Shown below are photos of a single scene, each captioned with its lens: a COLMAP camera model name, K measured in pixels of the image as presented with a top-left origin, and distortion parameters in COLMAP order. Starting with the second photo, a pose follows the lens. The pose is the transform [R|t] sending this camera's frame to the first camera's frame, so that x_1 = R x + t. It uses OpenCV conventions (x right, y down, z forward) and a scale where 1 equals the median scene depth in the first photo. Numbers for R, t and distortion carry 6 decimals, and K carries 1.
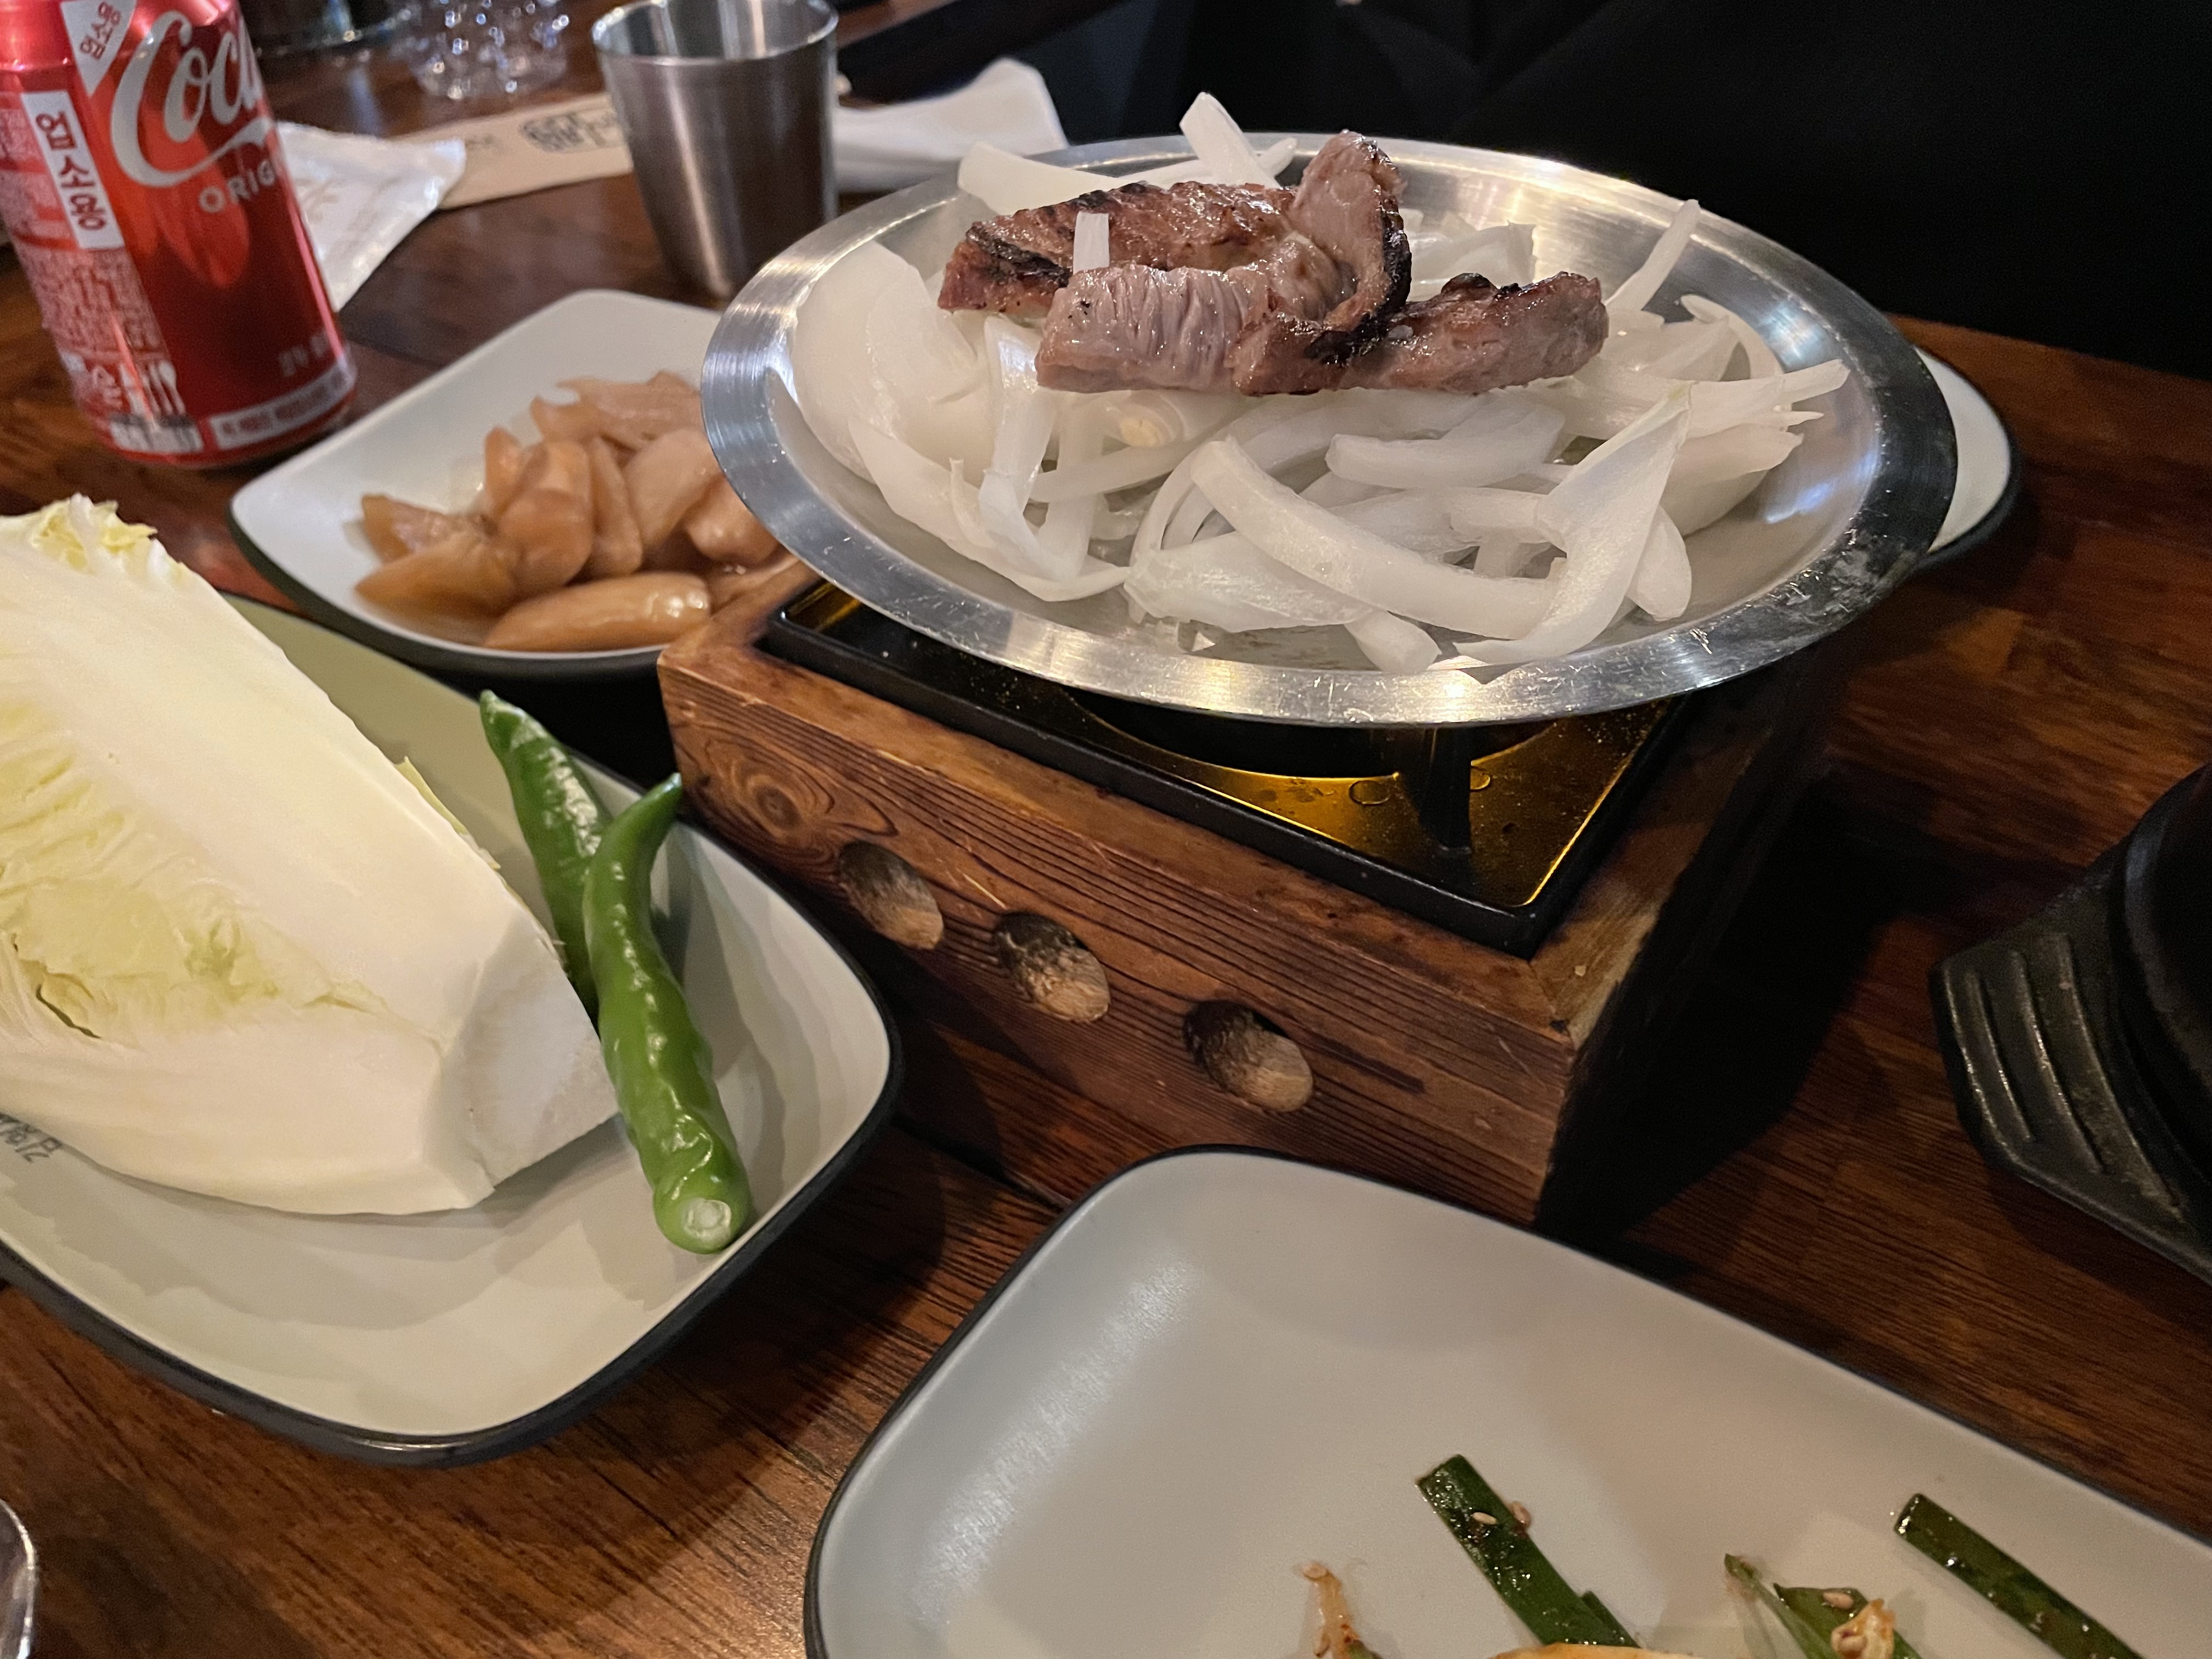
lens RADIAL K [[1710.5, 0, 1104.7], [0, 1710.5, 830.8], [0, 0, 1]] dist [-0.017190, -0.028218]
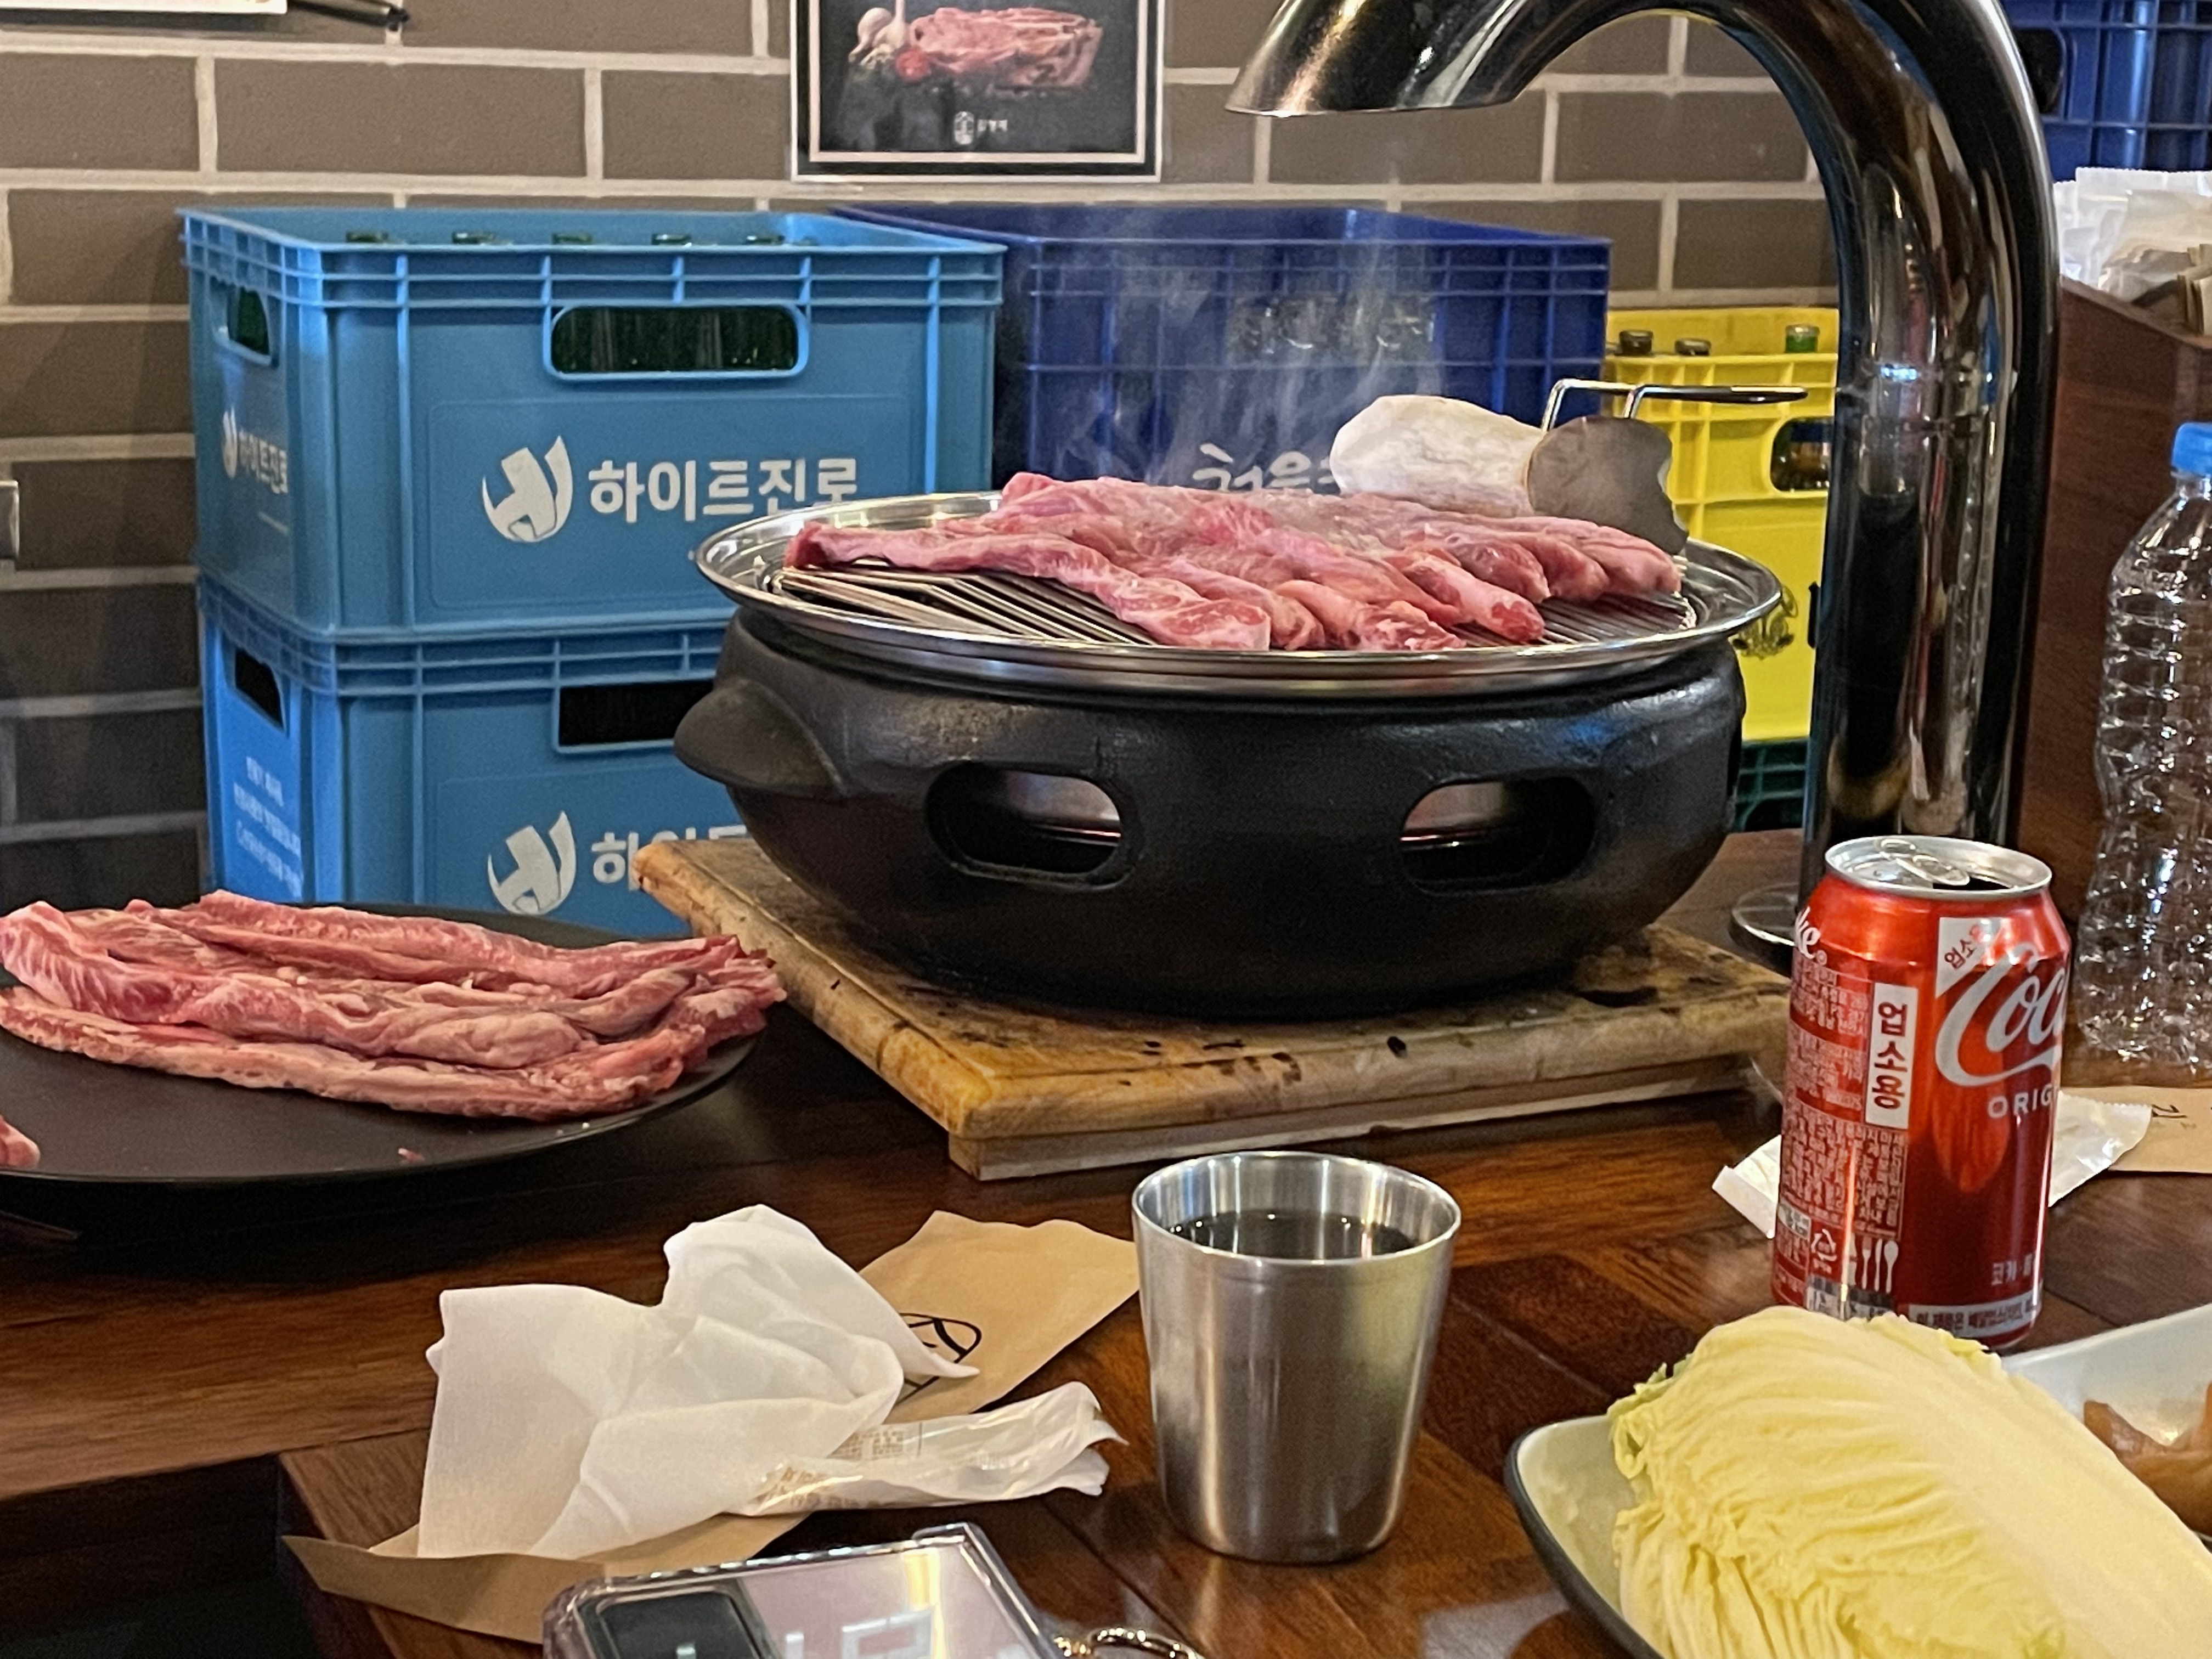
lens RADIAL K [[3392.8, 0, 1105.3], [0, 3392.8, 831.9], [0, 0, 1]] dist [0.017854, 0.000000]
pose [[0.843427, 0.156469, -0.513953, 0.056666], [-0.375733, 0.855568, -0.356129, 0.463028], [0.383999, 0.493478, 0.780400, -0.990330]]
